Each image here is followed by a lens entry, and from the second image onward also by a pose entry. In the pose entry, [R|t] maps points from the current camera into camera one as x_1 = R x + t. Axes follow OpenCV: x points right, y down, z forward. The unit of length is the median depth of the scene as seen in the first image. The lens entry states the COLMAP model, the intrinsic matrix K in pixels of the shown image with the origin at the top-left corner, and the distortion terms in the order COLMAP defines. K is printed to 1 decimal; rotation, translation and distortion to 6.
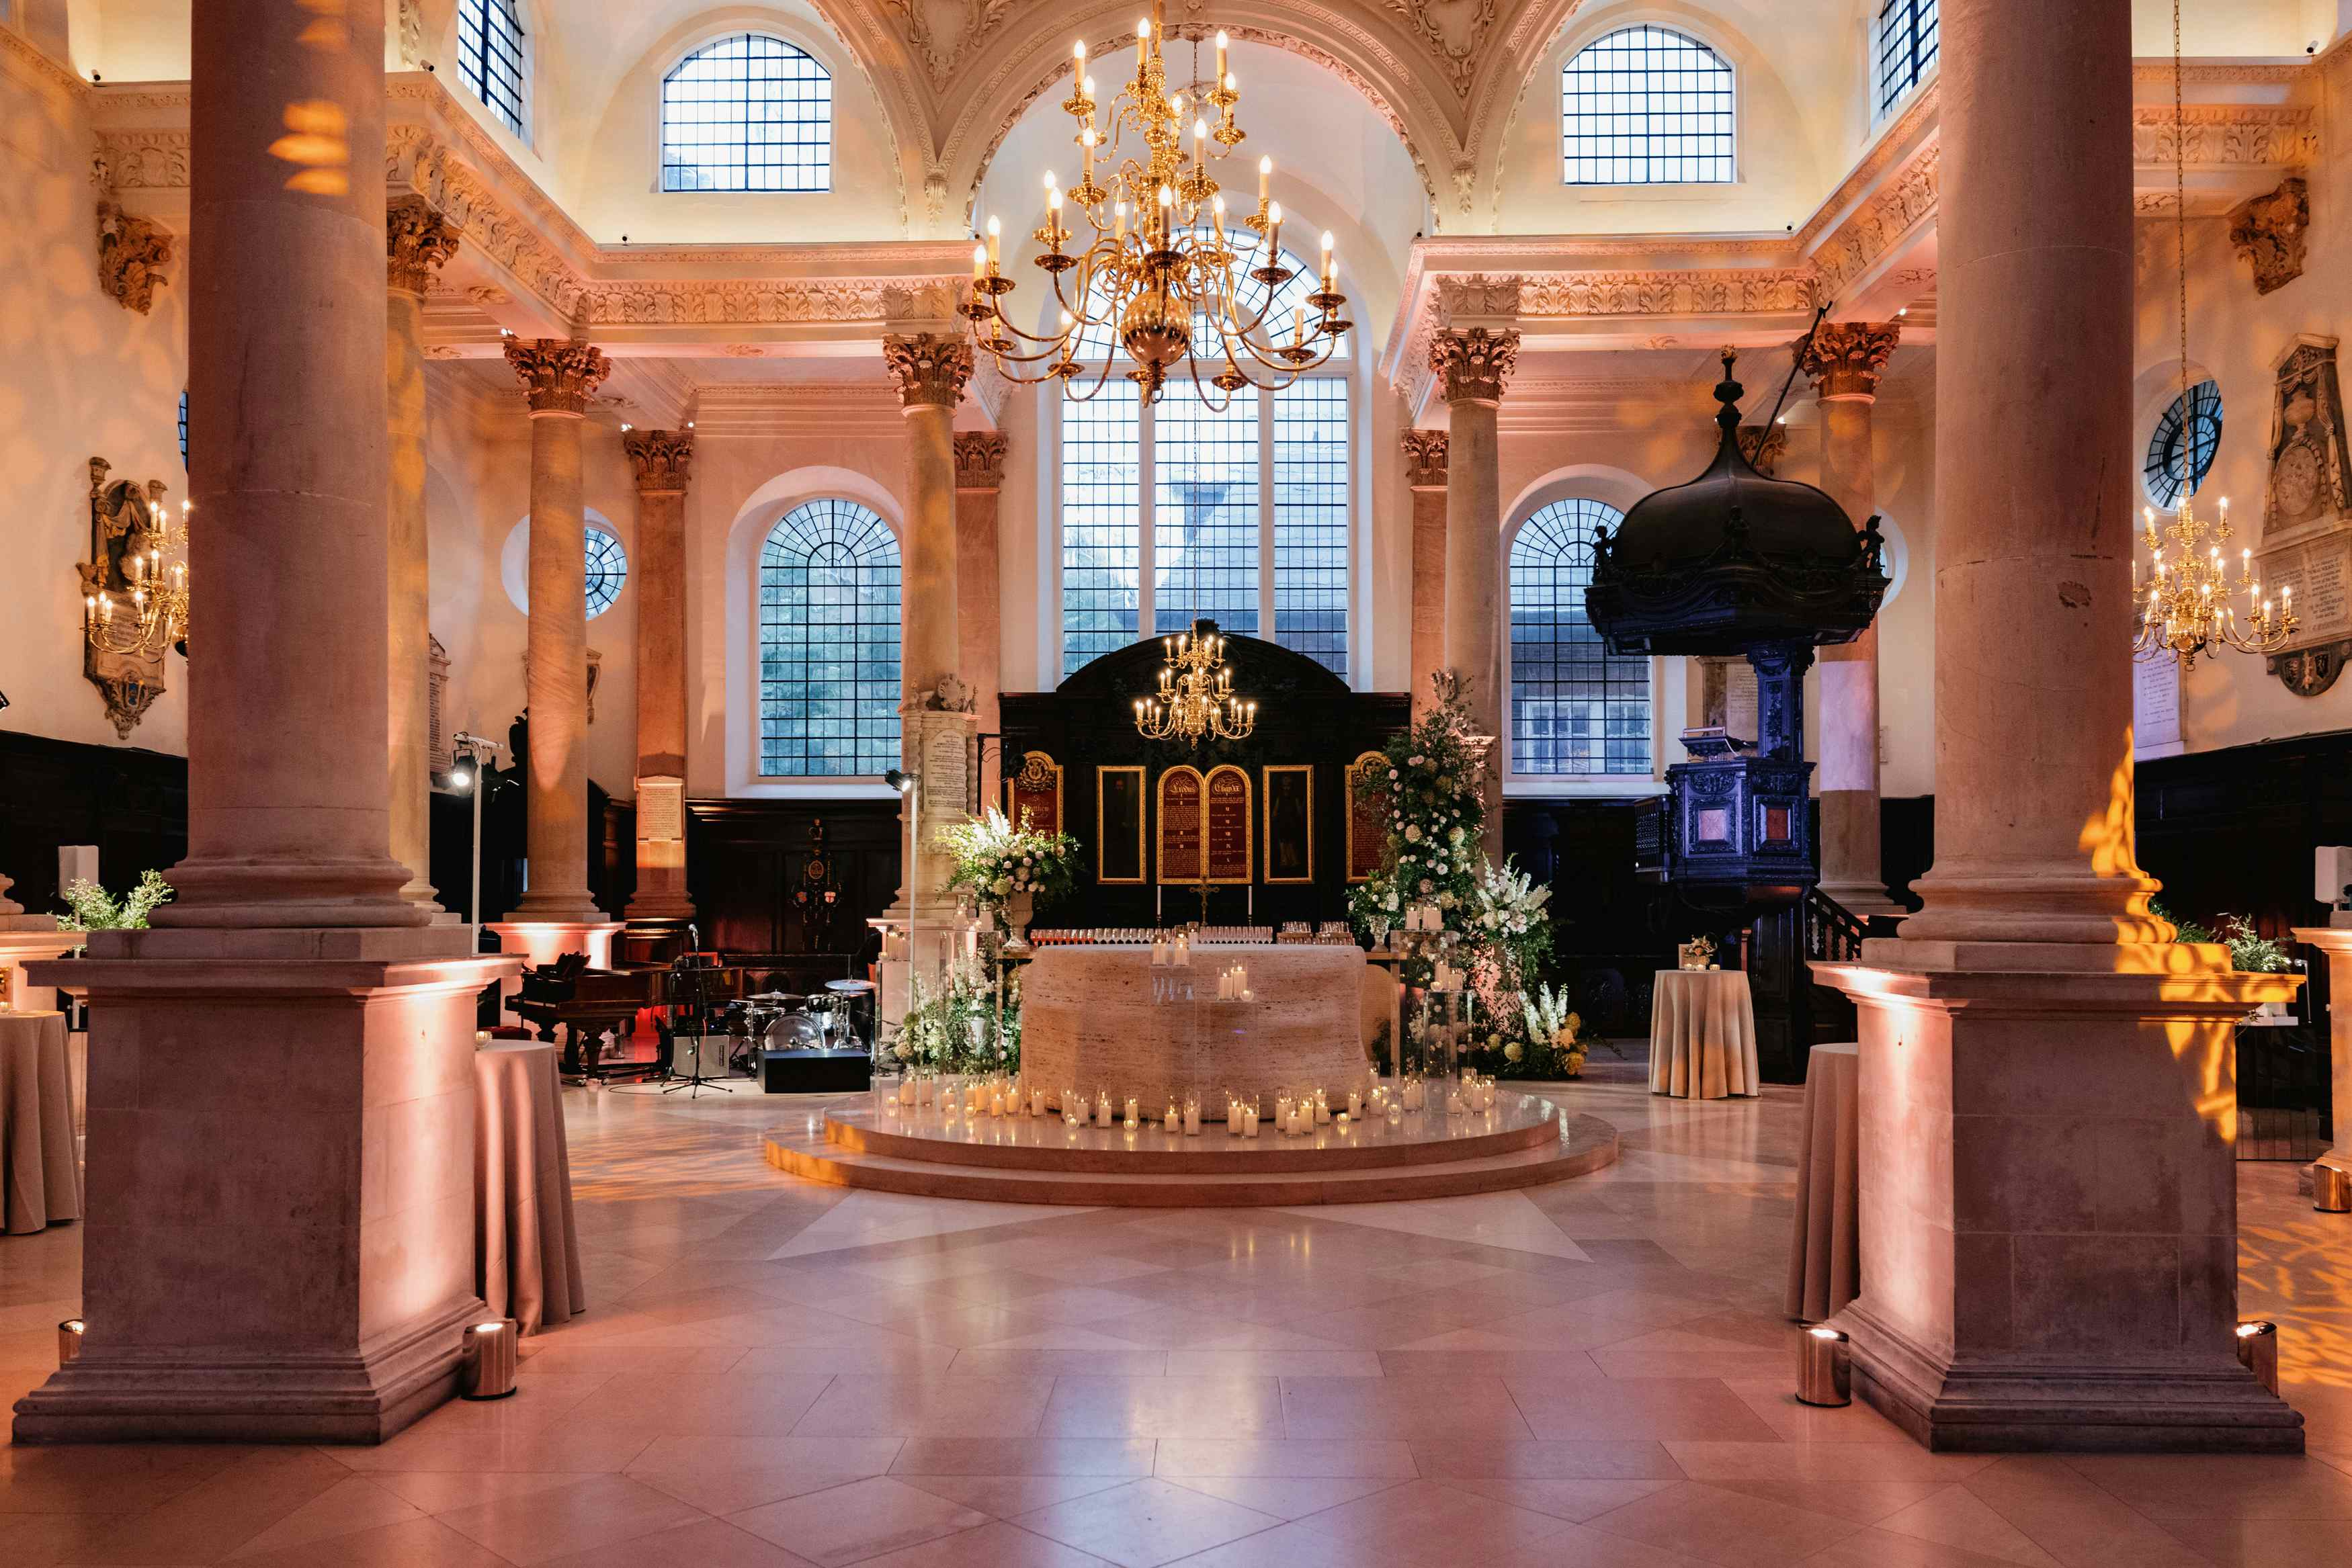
lens RADIAL K [[1924.5, 0, 1219.7], [0, 1924.5, 848.7], [0, 0, 1]] dist [-0.000078, -0.005847]
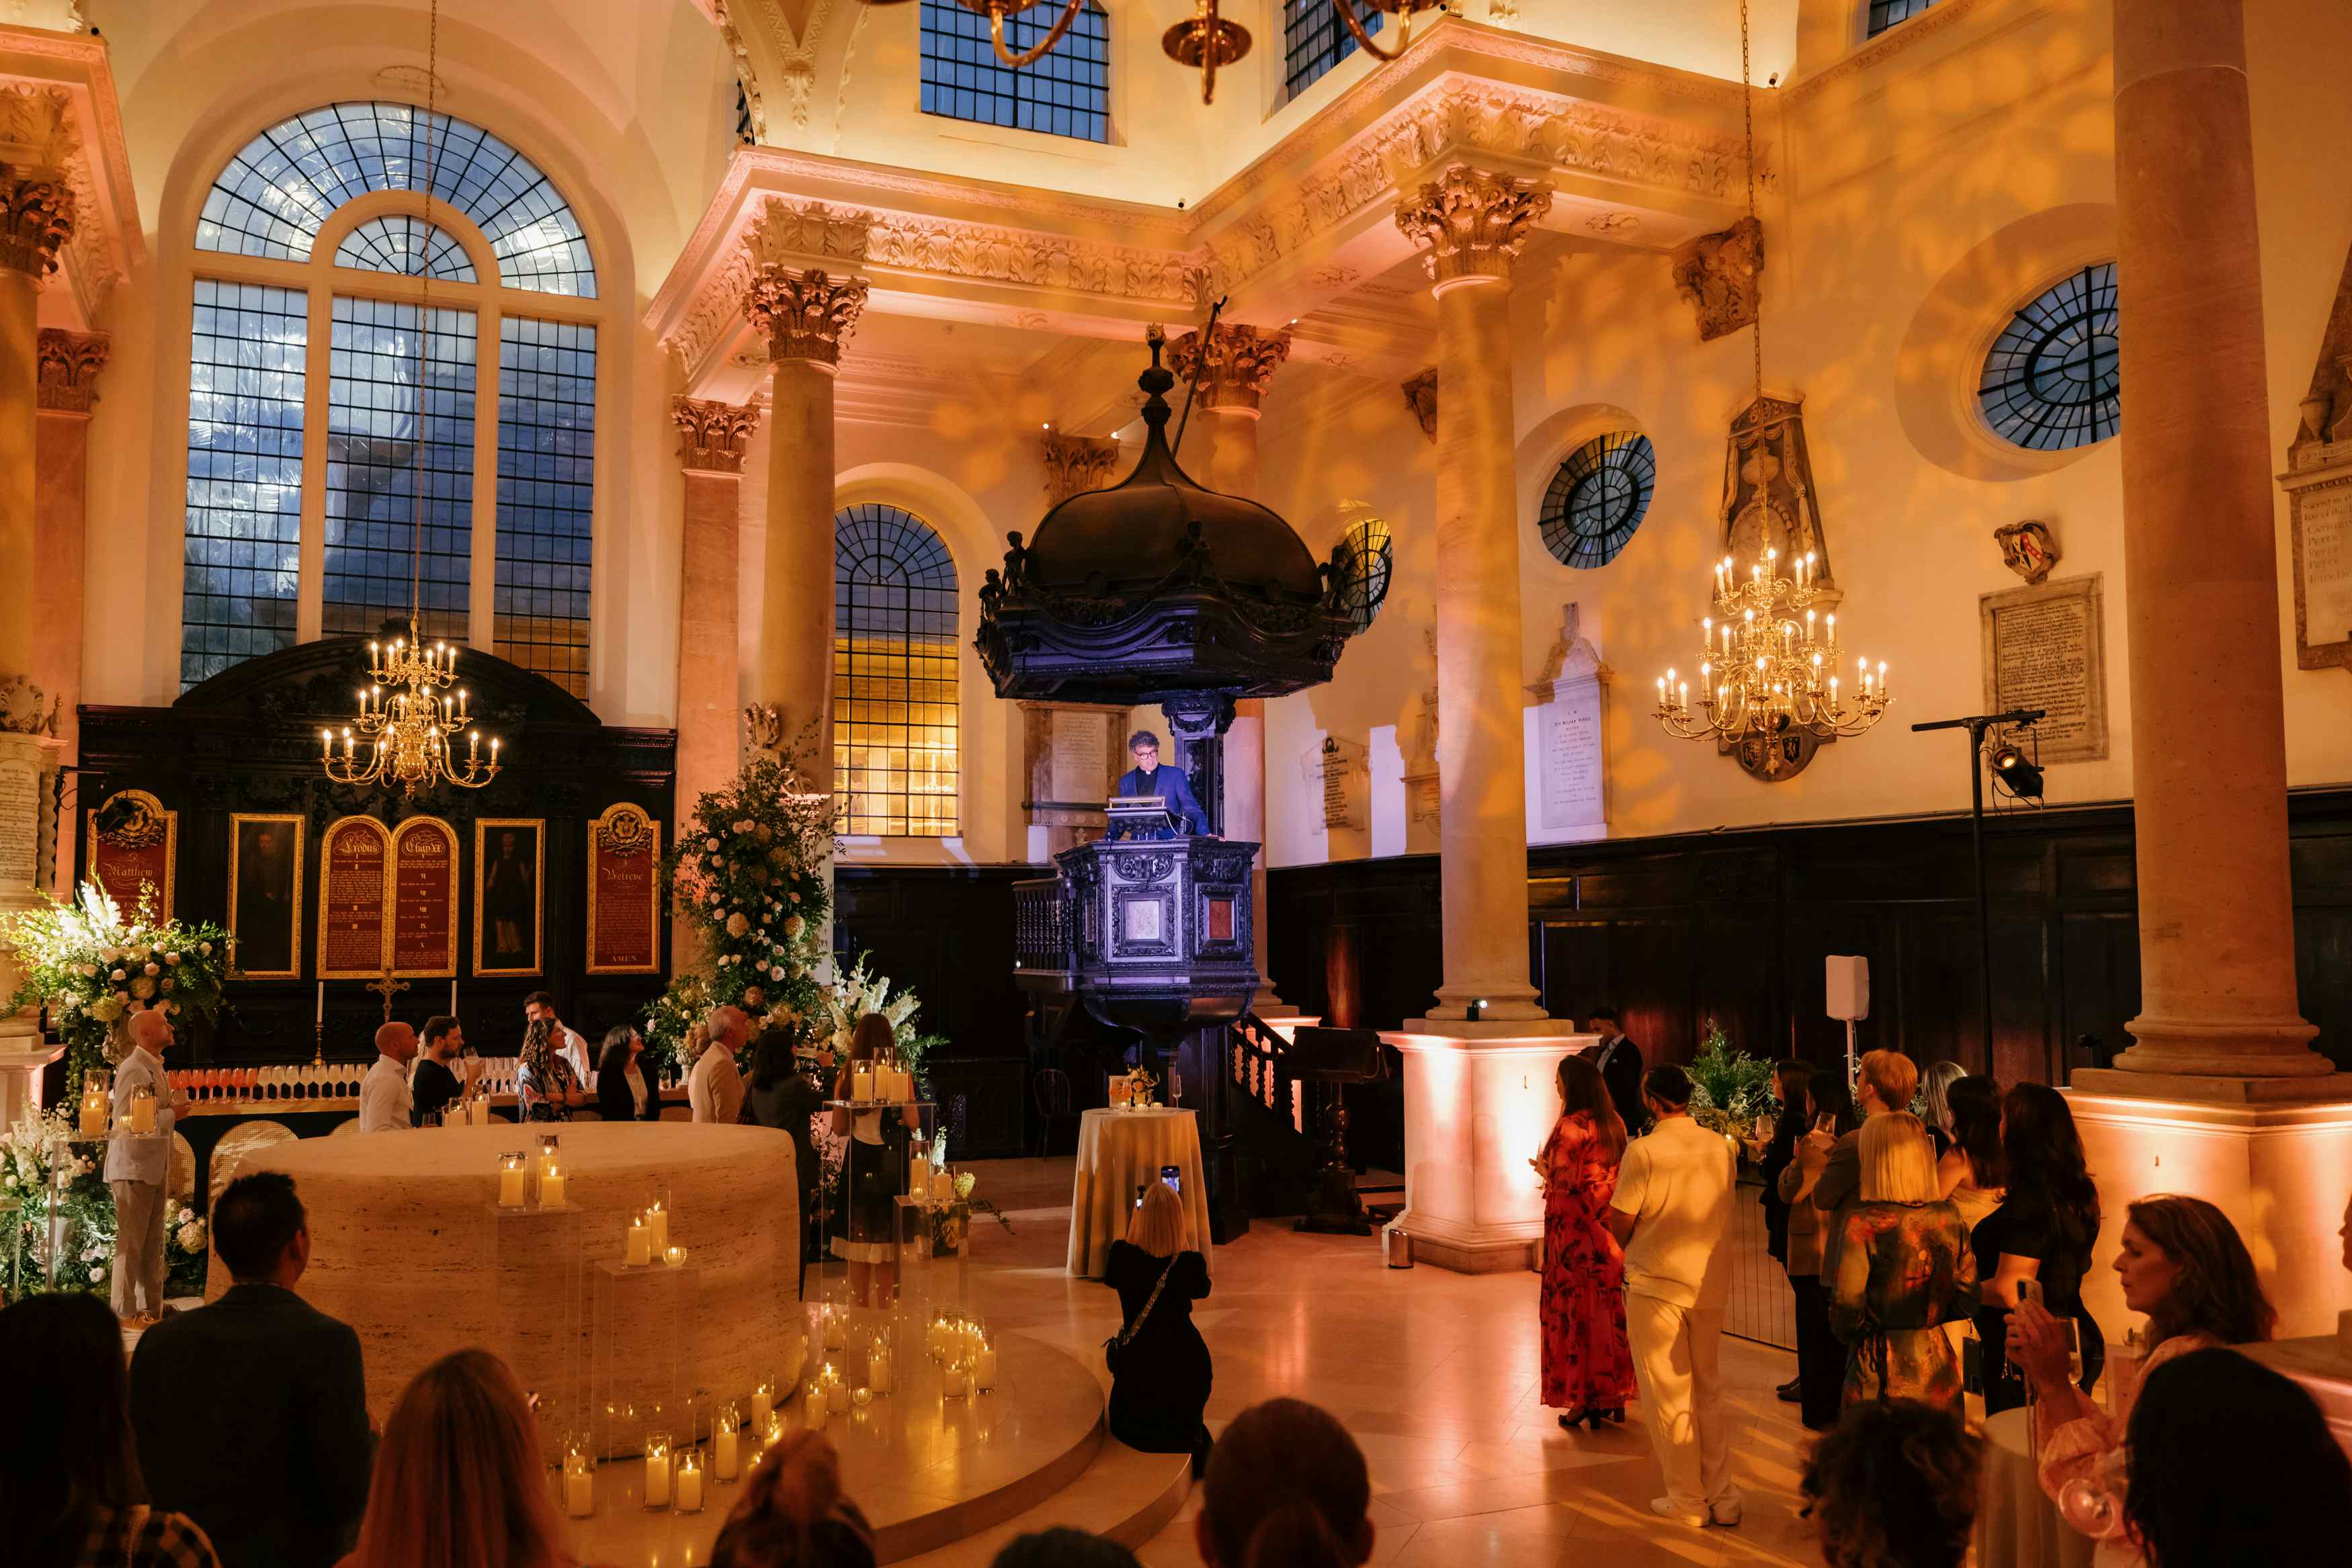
lens RADIAL K [[1880.6, 0, 1096.0], [0, 1880.6, 762.5], [0, 0, 1]] dist [0.001101, 0.001913]
pose [[0.908513, 0.033482, 0.416512, -0.074015], [-0.009222, 0.998148, -0.060122, -0.026718], [-0.417754, 0.050780, 0.907140, 0.271467]]
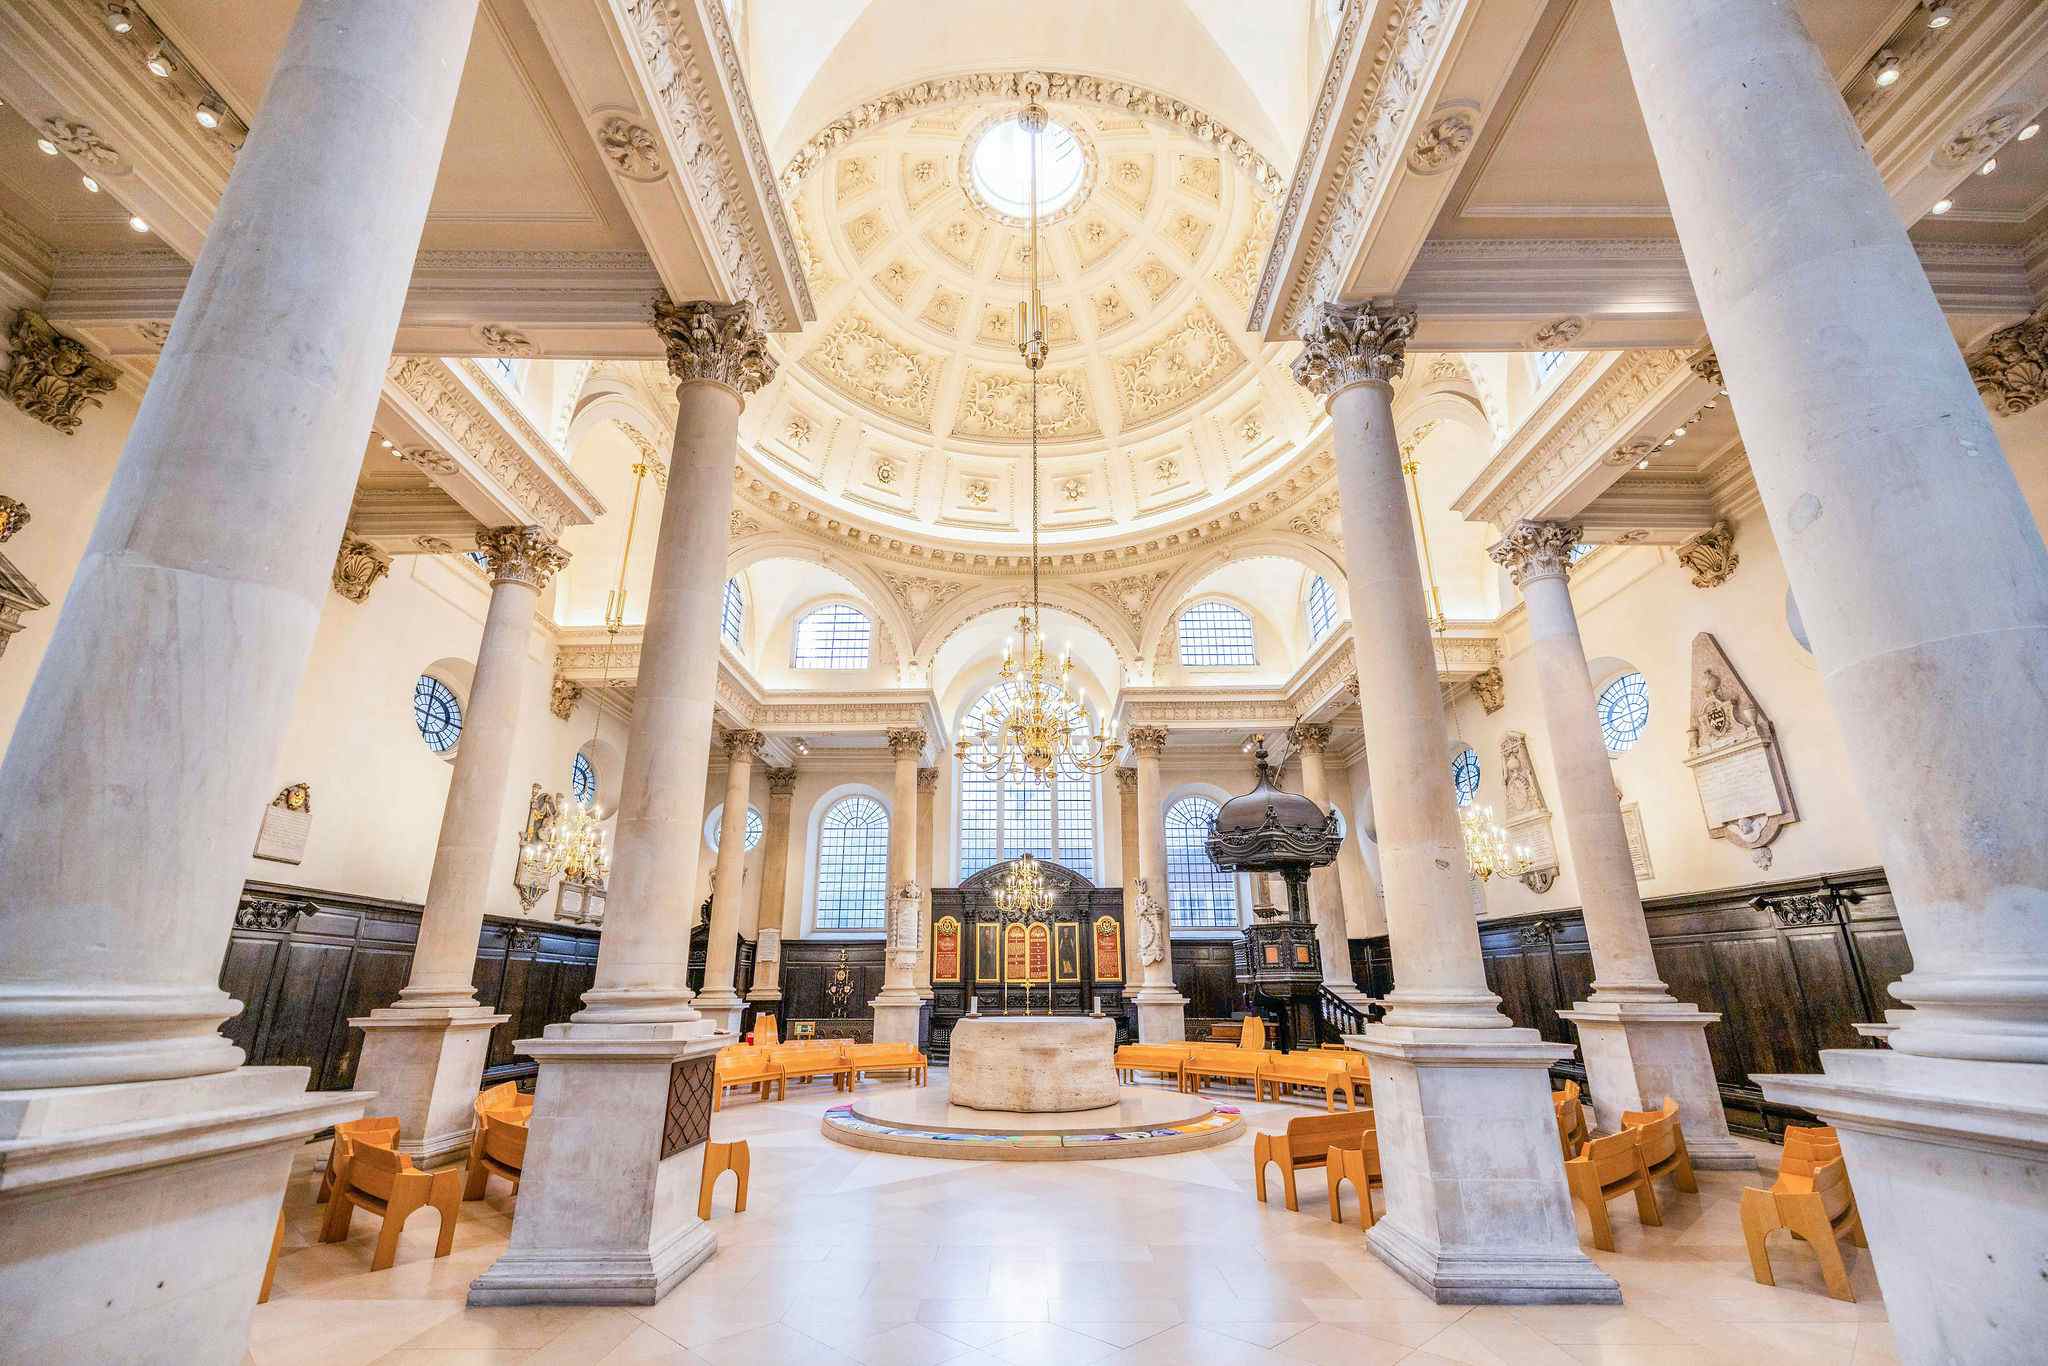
lens RADIAL K [[890.5, 0, 1025.7], [0, 890.5, 663.6], [0, 0, 1]] dist [0.002643, -0.000097]
pose [[0.999940, 0.000539, 0.010973, -0.023852], [0.002900, 0.950409, -0.310988, -0.011258], [-0.010597, 0.311001, 0.950351, -0.029166]]
